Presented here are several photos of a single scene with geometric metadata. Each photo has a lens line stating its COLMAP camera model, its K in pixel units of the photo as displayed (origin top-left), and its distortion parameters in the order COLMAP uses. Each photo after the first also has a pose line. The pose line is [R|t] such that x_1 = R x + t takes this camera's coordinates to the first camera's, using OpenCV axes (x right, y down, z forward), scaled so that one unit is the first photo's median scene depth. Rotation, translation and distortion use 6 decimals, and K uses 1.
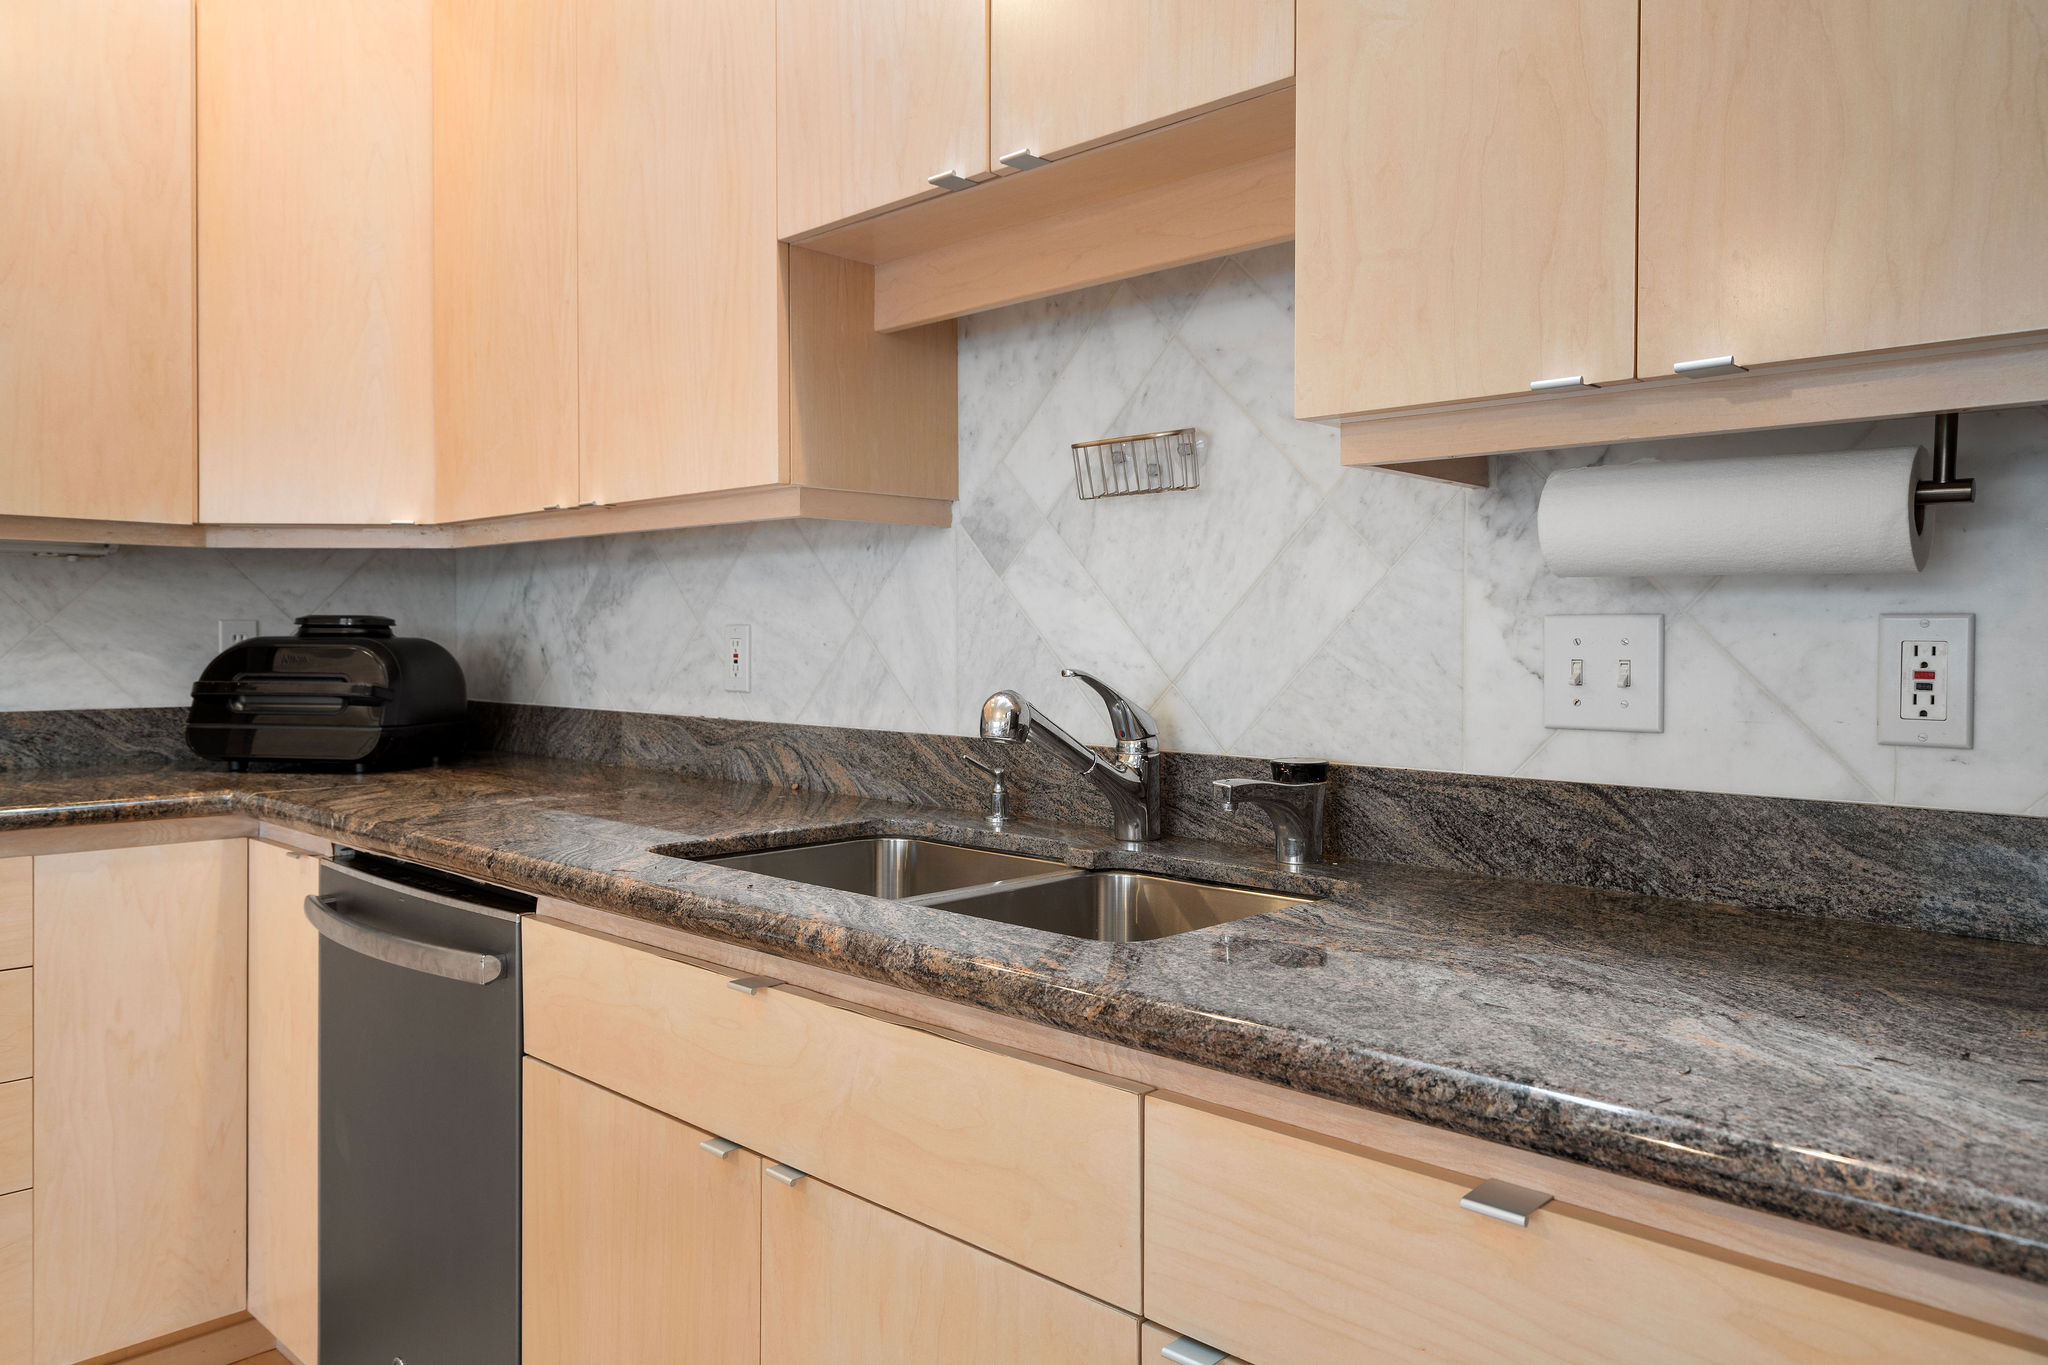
lens RADIAL K [[1433.9, 0, 1024.0], [0, 1433.9, 682.5], [0, 0, 1]] dist [-0.000788, -0.000345]
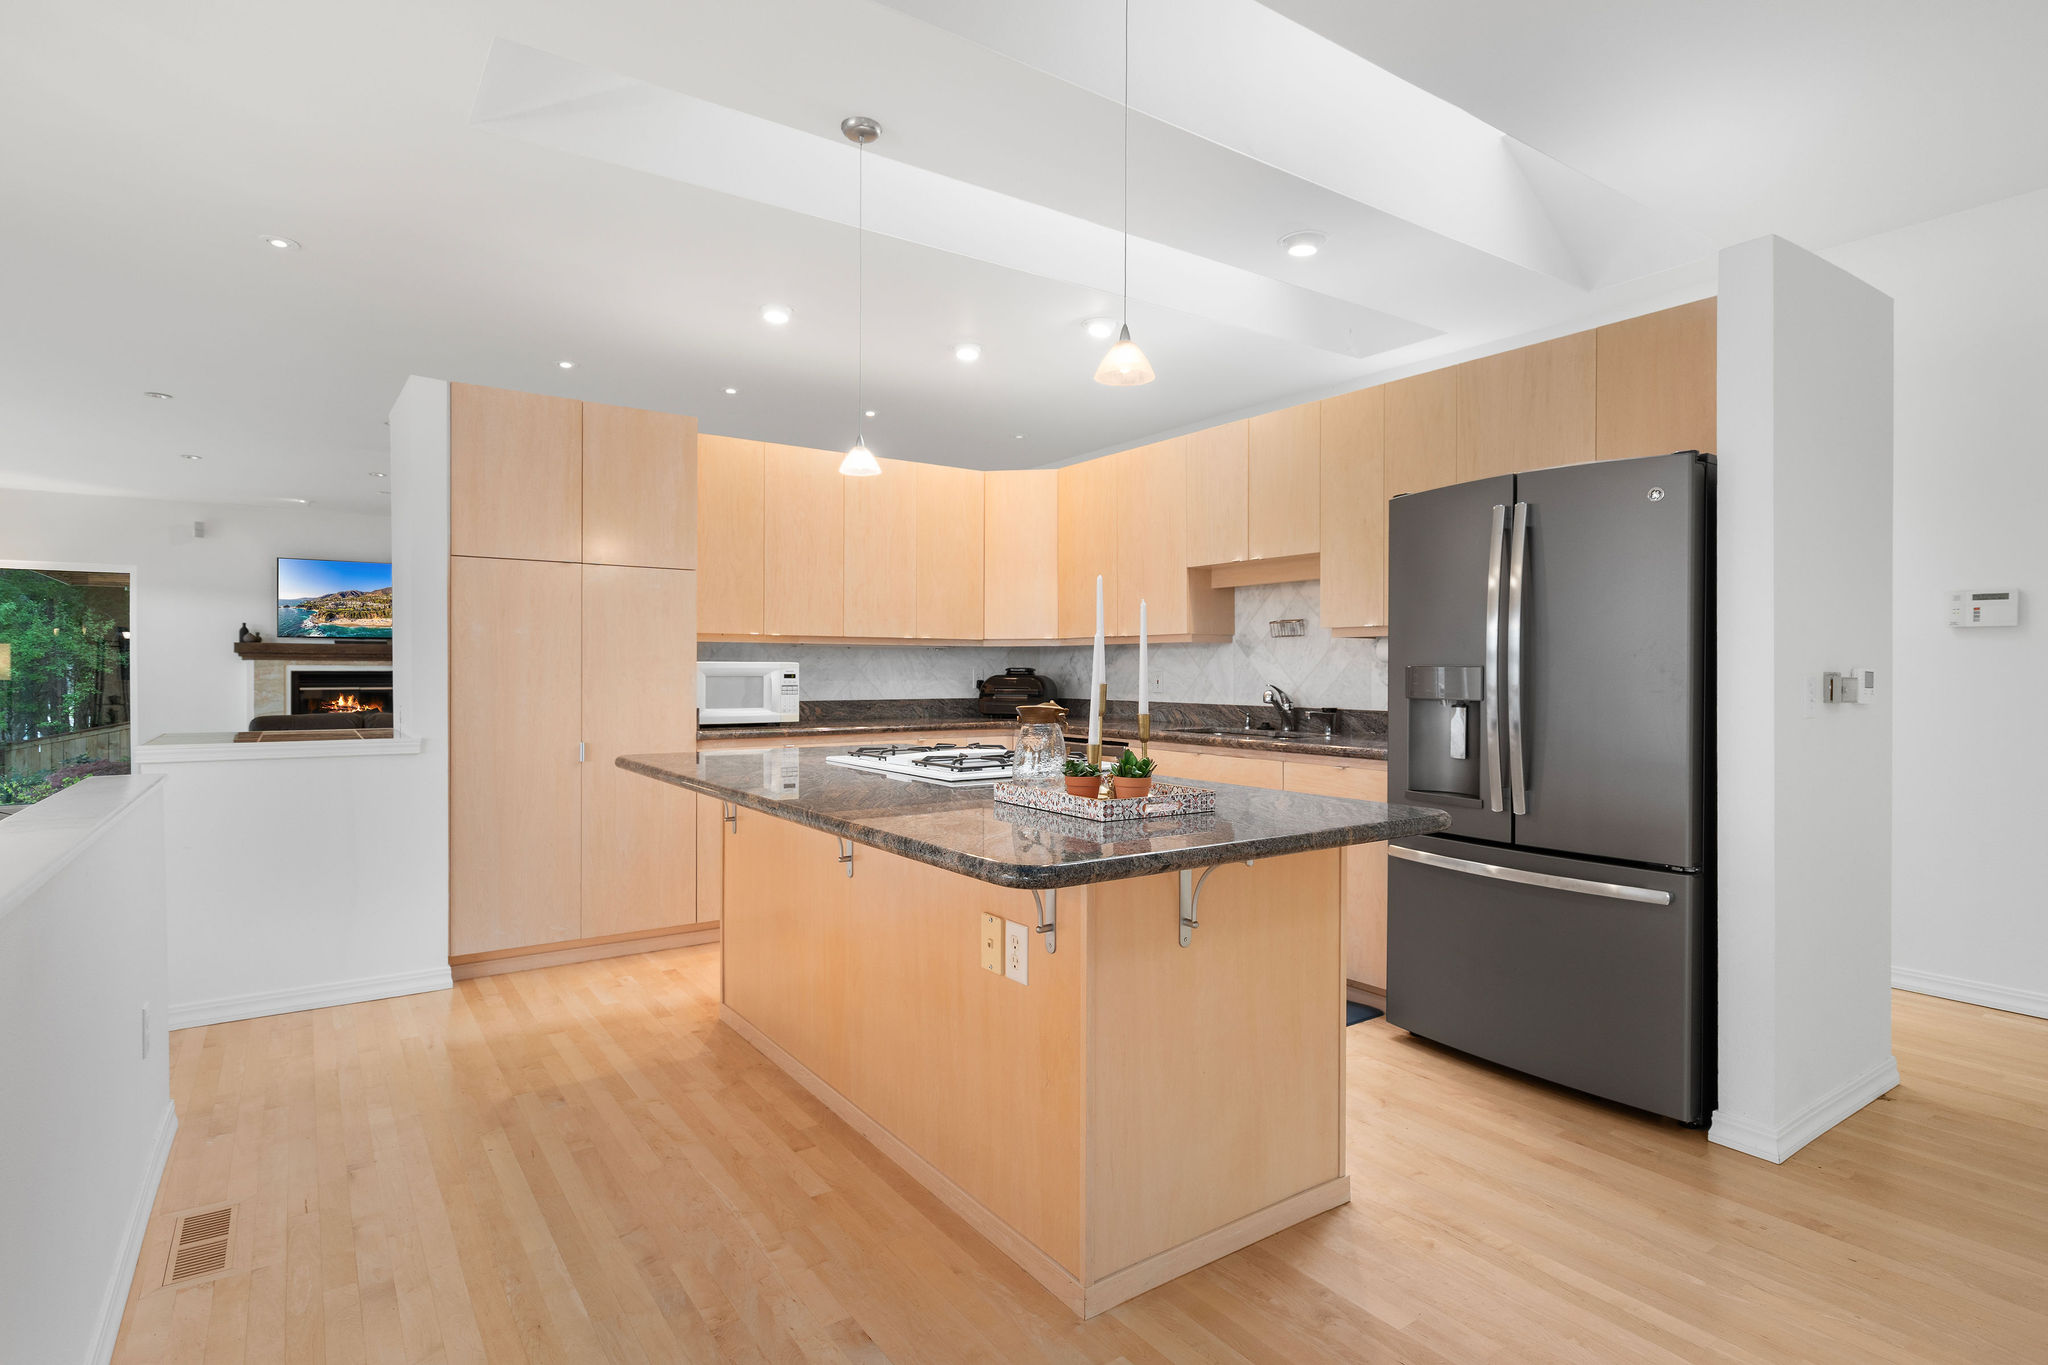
lens RADIAL K [[1045.3, 0, 1024.0], [0, 1045.3, 682.5], [0, 0, 1]] dist [-0.001012, -0.000010]
pose [[0.981556, 0.000528, -0.191175, -0.065400], [-0.004264, 0.999808, -0.019128, 0.035848], [0.191129, 0.019590, 0.981369, -1.585149]]
